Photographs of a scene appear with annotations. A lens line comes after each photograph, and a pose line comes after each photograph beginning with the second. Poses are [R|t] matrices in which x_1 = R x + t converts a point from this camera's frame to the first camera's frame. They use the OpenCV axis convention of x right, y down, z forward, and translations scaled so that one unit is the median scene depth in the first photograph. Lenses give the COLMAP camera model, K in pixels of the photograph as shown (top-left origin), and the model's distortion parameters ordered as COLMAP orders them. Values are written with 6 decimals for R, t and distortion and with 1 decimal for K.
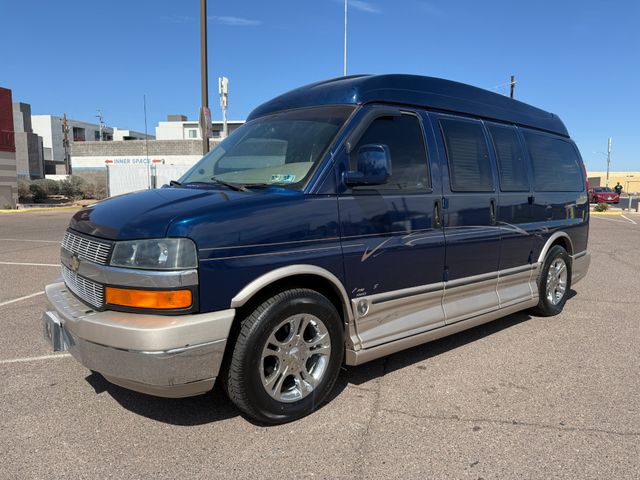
lens RADIAL K [[434.8, 0, 321.2], [0, 434.8, 236.5], [0, 0, 1]] dist [0.072230, -0.133349]
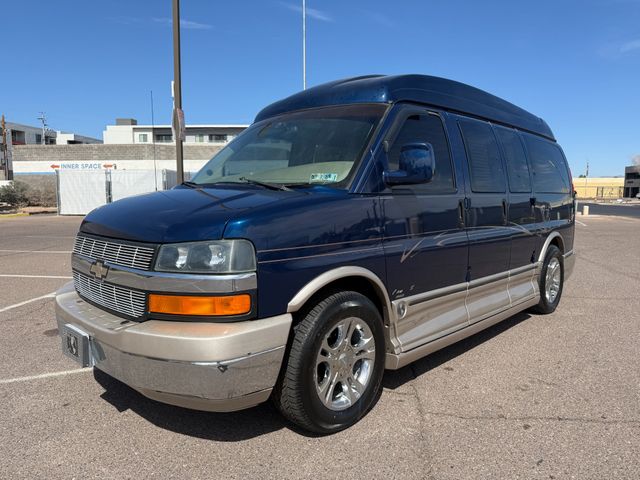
lens RADIAL K [[434.8, 0, 321.2], [0, 434.8, 236.5], [0, 0, 1]] dist [0.072230, -0.133349]
pose [[0.994975, -0.012911, 0.099286, -0.188642], [0.014191, 0.999825, -0.012193, 0.009019], [-0.099111, 0.013541, 0.994984, 0.043155]]
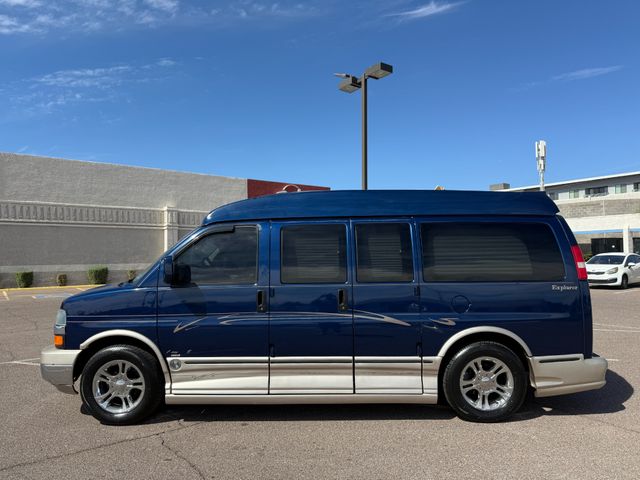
lens RADIAL K [[442.1, 0, 320.0], [0, 442.1, 240.0], [0, 0, 1]] dist [0.003202, -0.006776]
pose [[0.758456, -0.048259, -0.649936, 1.520146], [-0.048711, 0.990268, -0.130373, -0.084558], [0.649902, 0.130541, 0.748723, 0.160169]]
